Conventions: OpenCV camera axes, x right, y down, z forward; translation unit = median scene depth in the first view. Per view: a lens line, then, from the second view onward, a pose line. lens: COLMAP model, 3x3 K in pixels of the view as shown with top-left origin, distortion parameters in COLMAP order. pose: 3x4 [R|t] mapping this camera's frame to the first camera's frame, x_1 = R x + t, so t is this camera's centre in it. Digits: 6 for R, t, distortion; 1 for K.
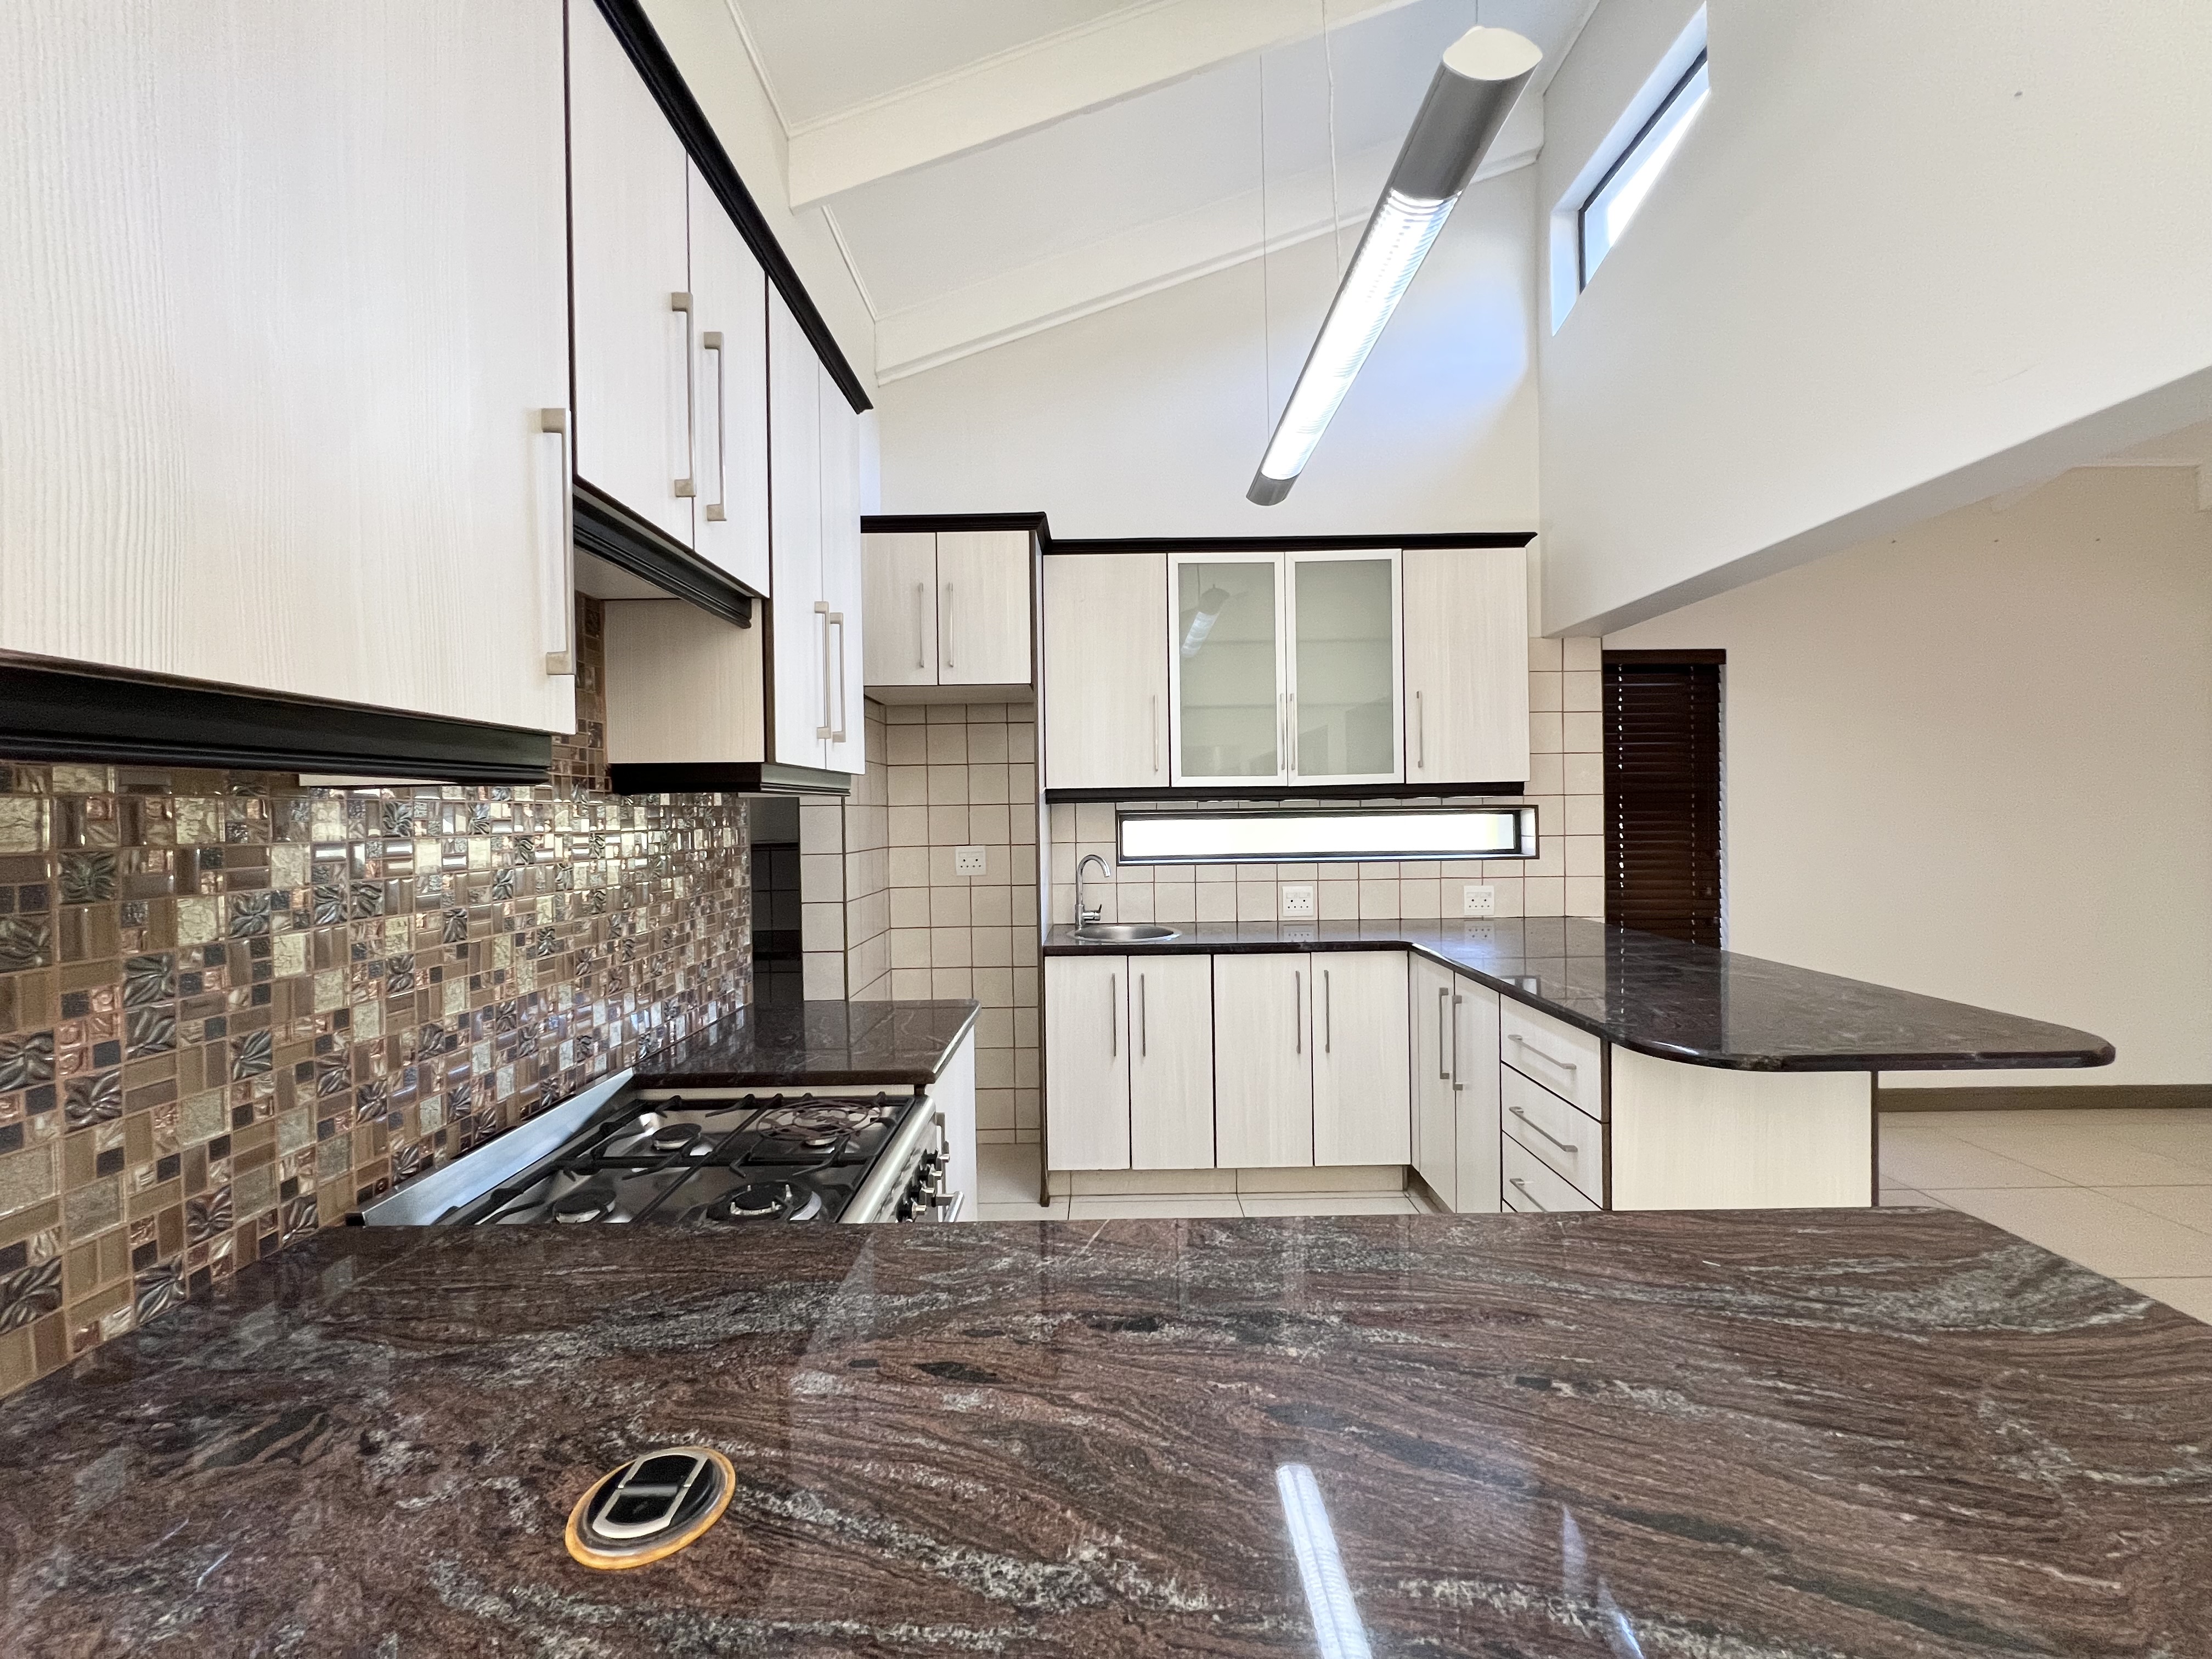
lens RADIAL K [[885.8, 0, 1103.1], [0, 885.8, 825.2], [0, 0, 1]] dist [-0.002742, 0.000398]
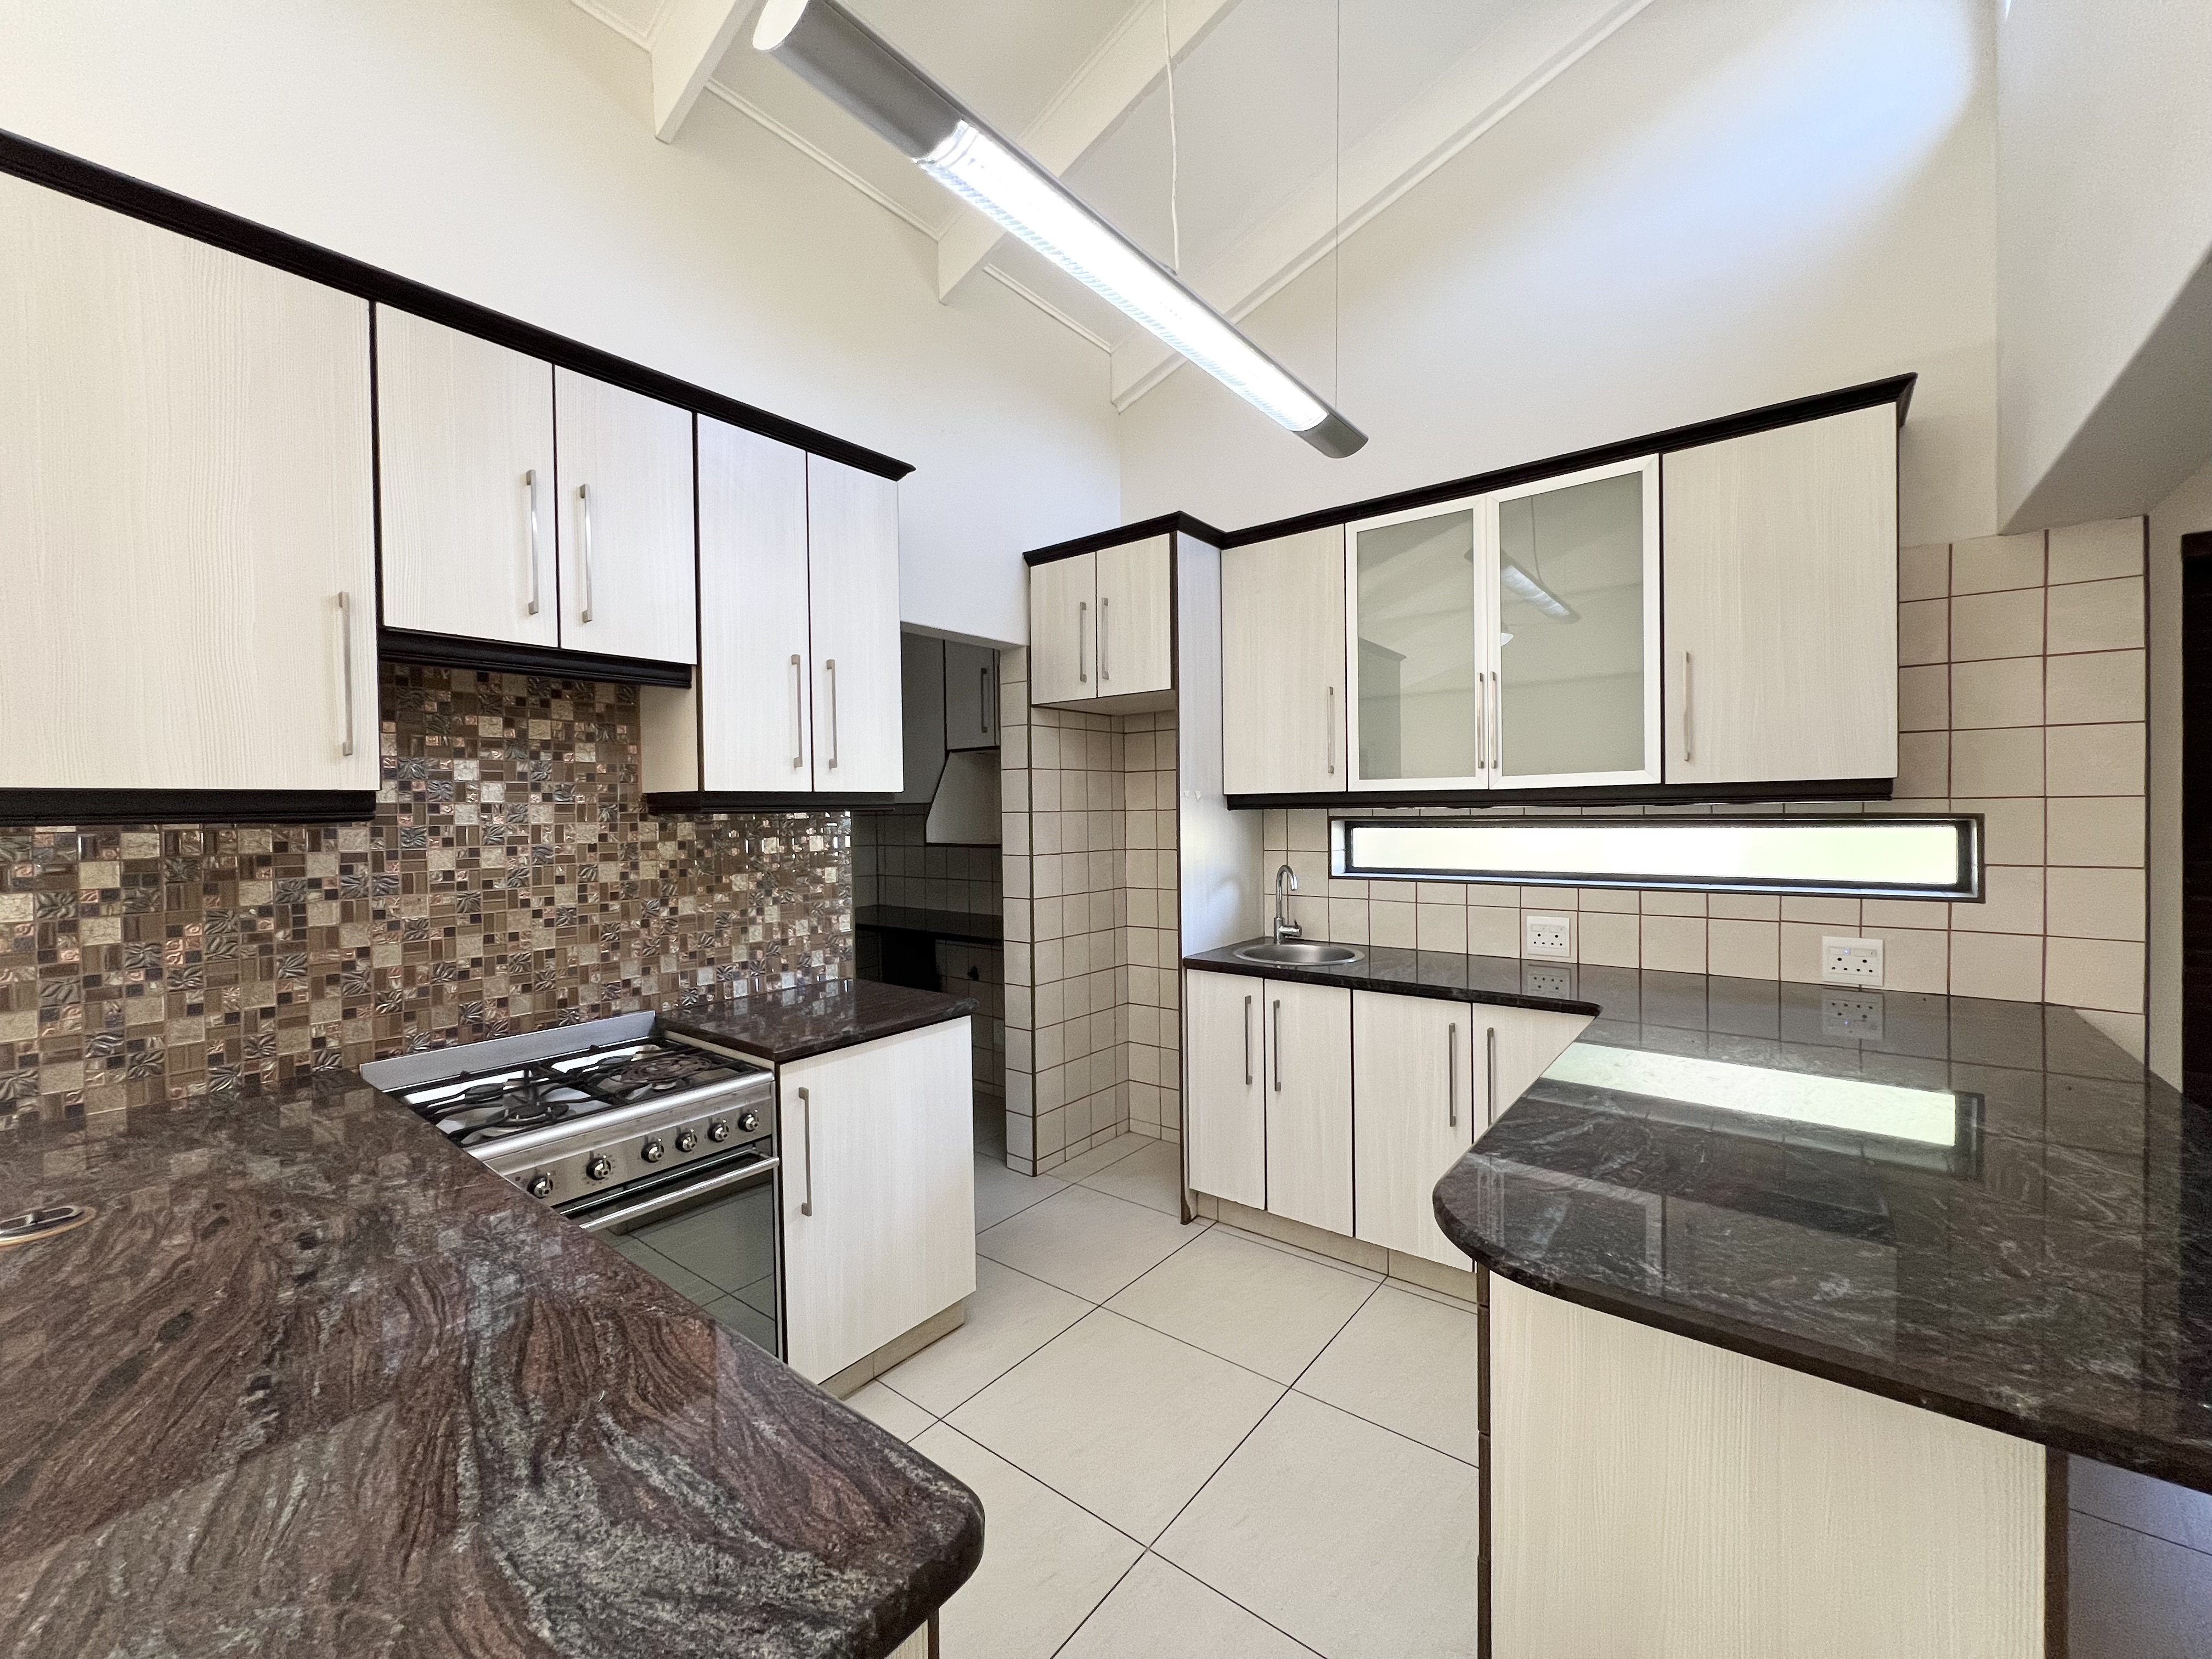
lens RADIAL K [[885.8, 0, 1103.1], [0, 885.8, 825.2], [0, 0, 1]] dist [-0.002742, 0.000398]
pose [[0.786480, 0.014922, -0.617436, 0.539028], [-0.007036, 0.999860, 0.015203, -0.027416], [0.617576, -0.007612, 0.786474, 0.210235]]
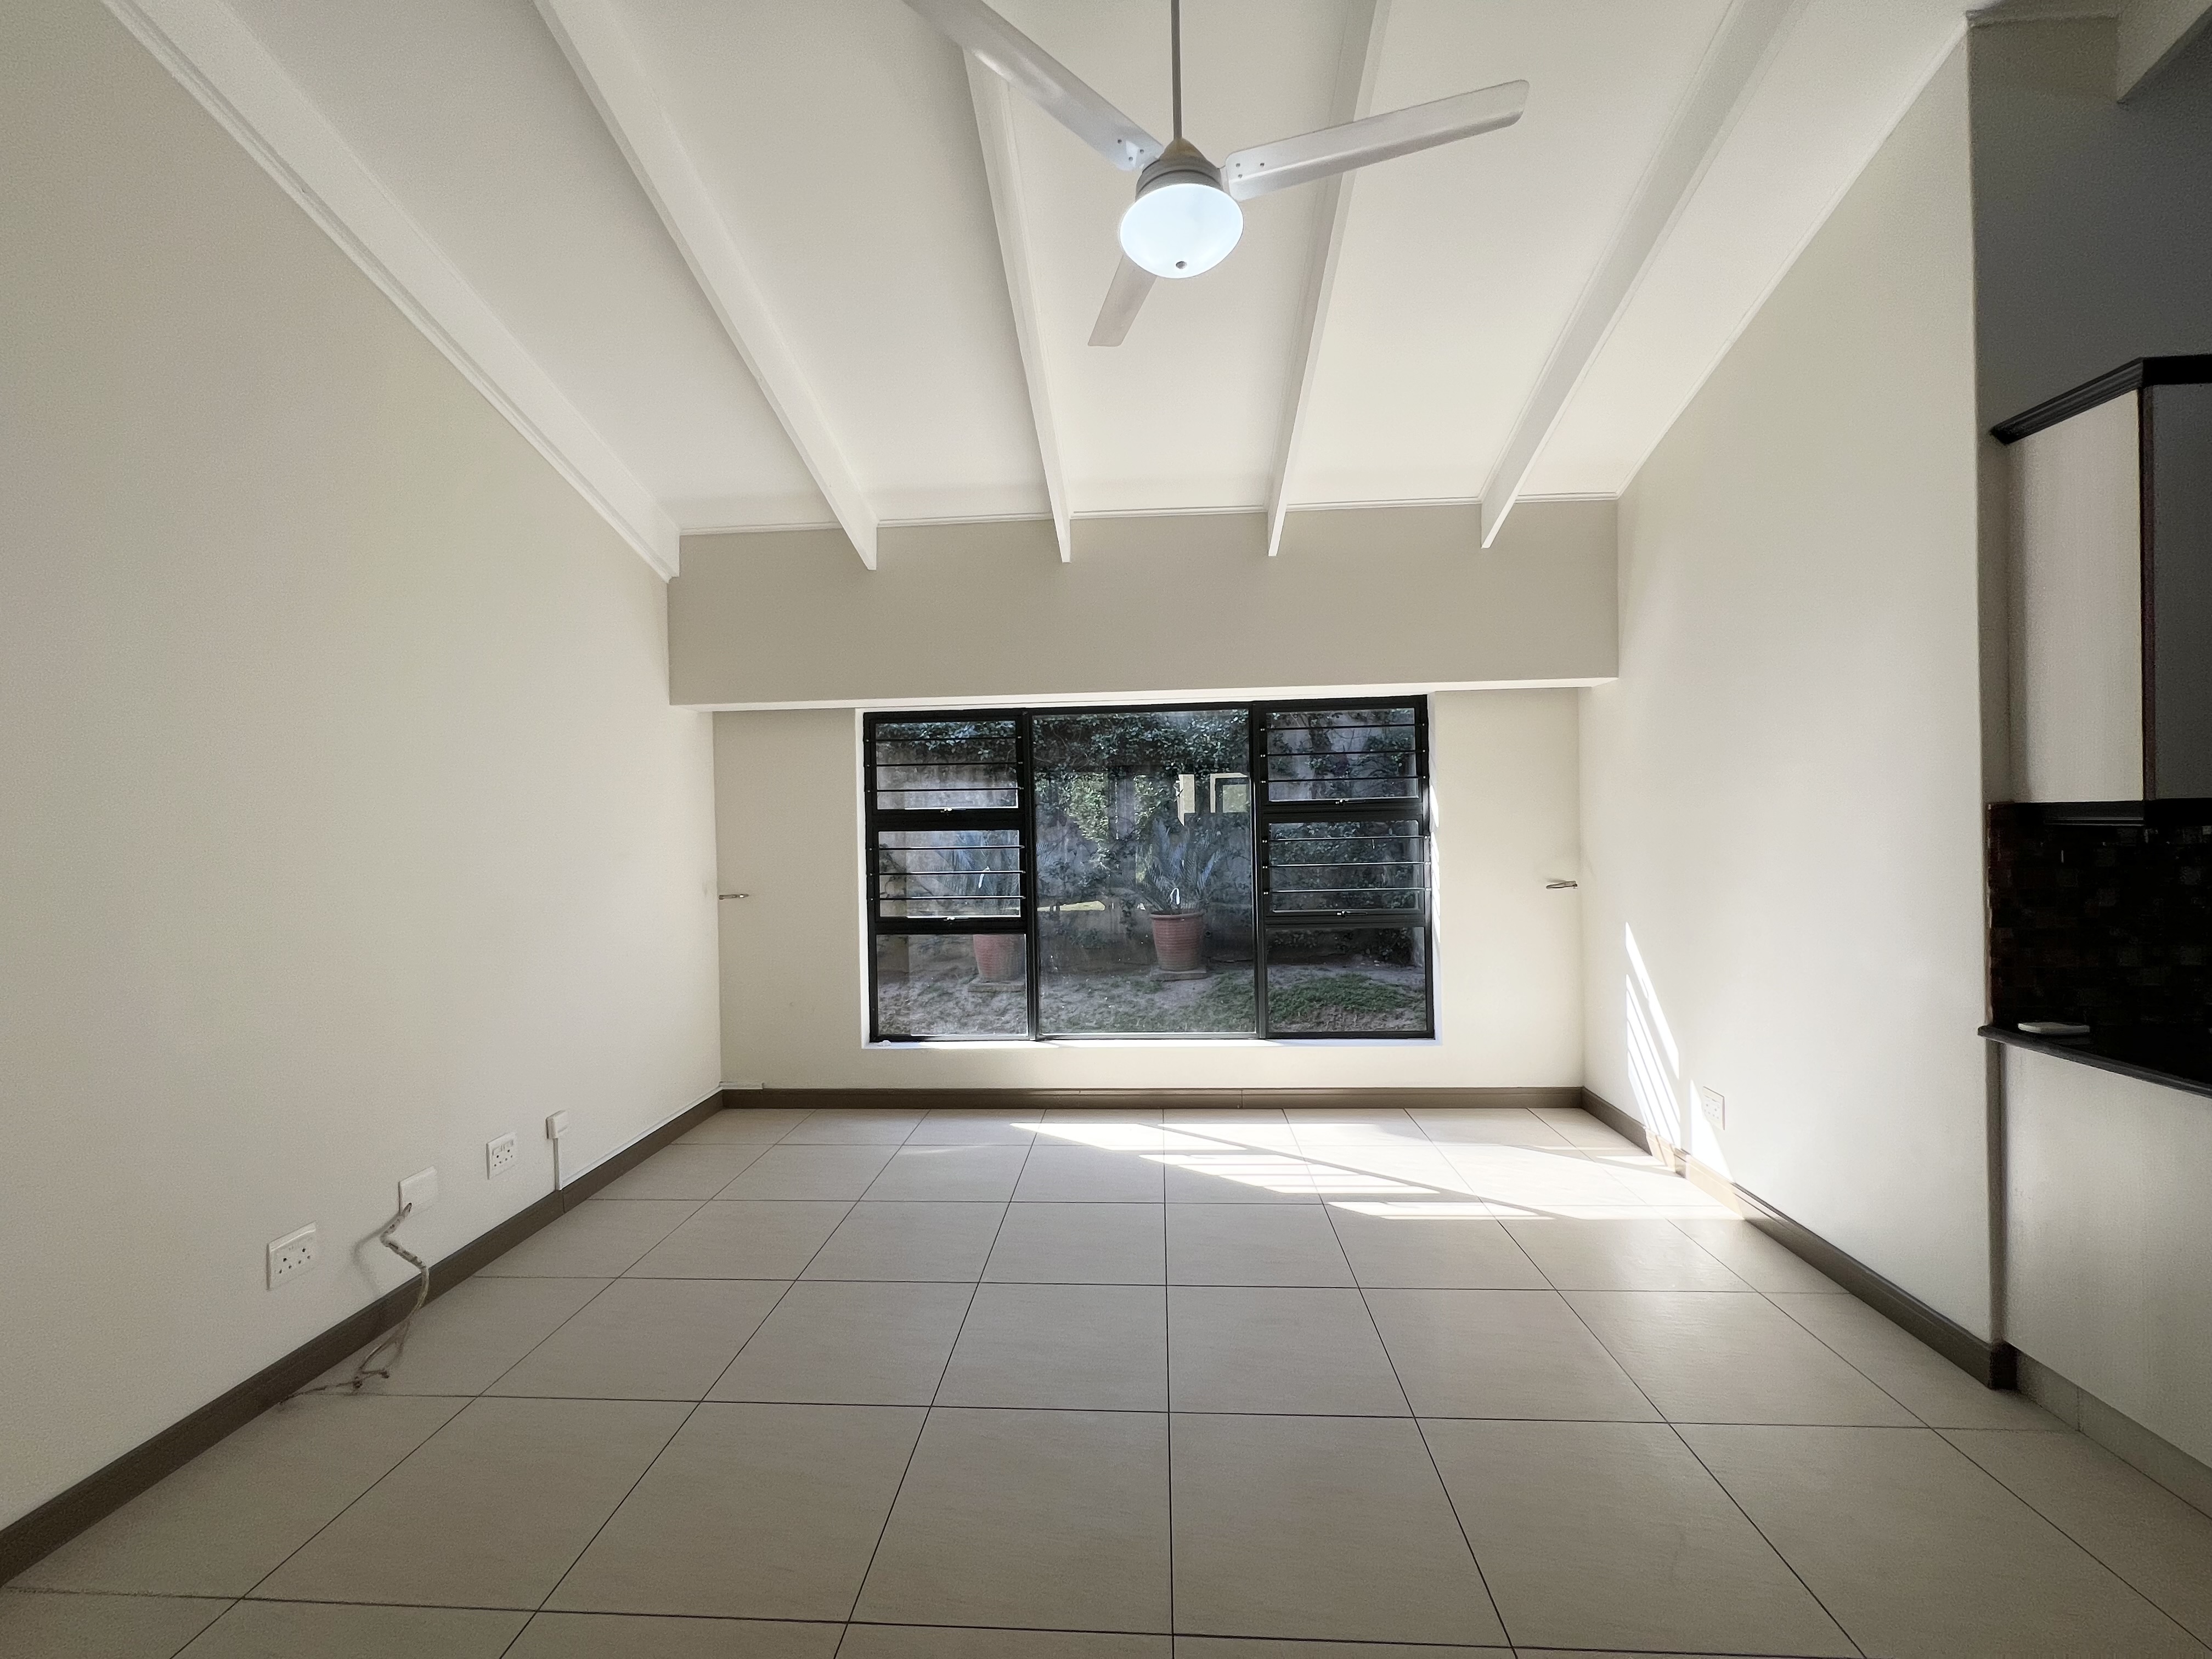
lens RADIAL K [[885.8, 0, 1103.1], [0, 885.8, 825.2], [0, 0, 1]] dist [-0.002742, 0.000398]
pose [[-0.057177, 0.022016, -0.998121, 0.534961], [0.004205, 0.999753, 0.021812, -0.033415], [0.998355, -0.002950, -0.057255, -0.626251]]
